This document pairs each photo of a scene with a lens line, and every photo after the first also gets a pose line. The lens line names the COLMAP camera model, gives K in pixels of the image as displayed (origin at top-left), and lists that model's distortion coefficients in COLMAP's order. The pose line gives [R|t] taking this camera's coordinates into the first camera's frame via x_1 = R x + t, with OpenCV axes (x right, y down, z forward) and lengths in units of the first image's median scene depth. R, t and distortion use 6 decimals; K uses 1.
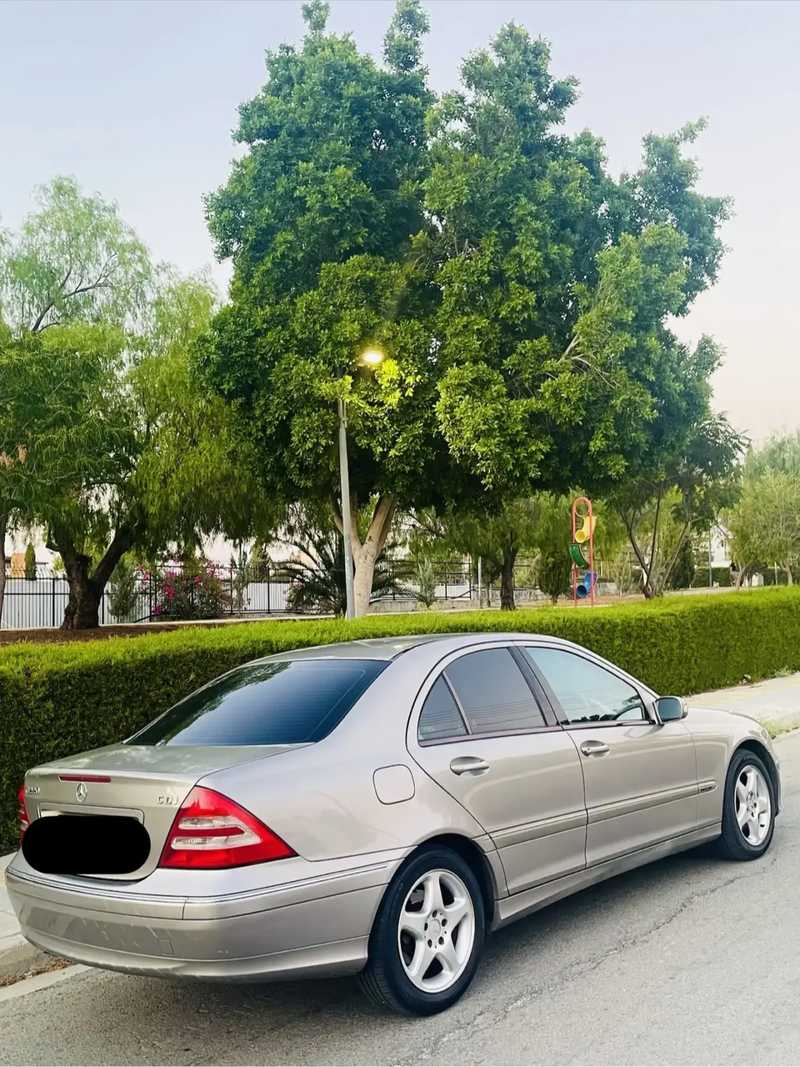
lens RADIAL K [[1032.5, 0, 400.0], [0, 1032.5, 533.5], [0, 0, 1]] dist [0.138143, -0.336610]
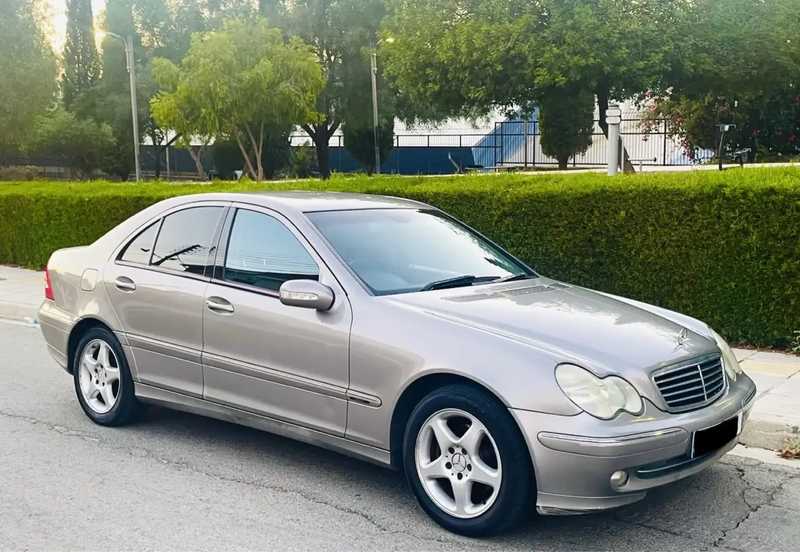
lens RADIAL K [[945.9, 0, 399.9], [0, 945.9, 201.0], [0, 0, 1]] dist [0.013259, 0.009664]
pose [[0.041016, 0.095070, -0.994625, 0.402540], [0.089996, 0.991065, 0.098441, 0.005012], [0.995097, -0.093550, 0.032093, 0.397136]]
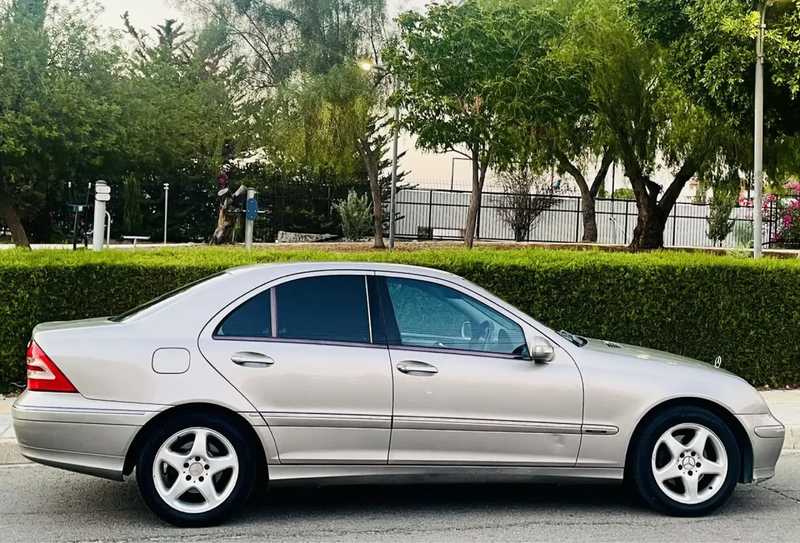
lens RADIAL K [[958.7, 0, 402.6], [0, 958.7, 212.4], [0, 0, 1]] dist [0.064015, -0.047787]
pose [[0.774292, 0.048833, -0.630942, 0.286345], [-0.014451, 0.998123, 0.059517, -0.010702], [0.632663, -0.036966, 0.773544, 0.056259]]
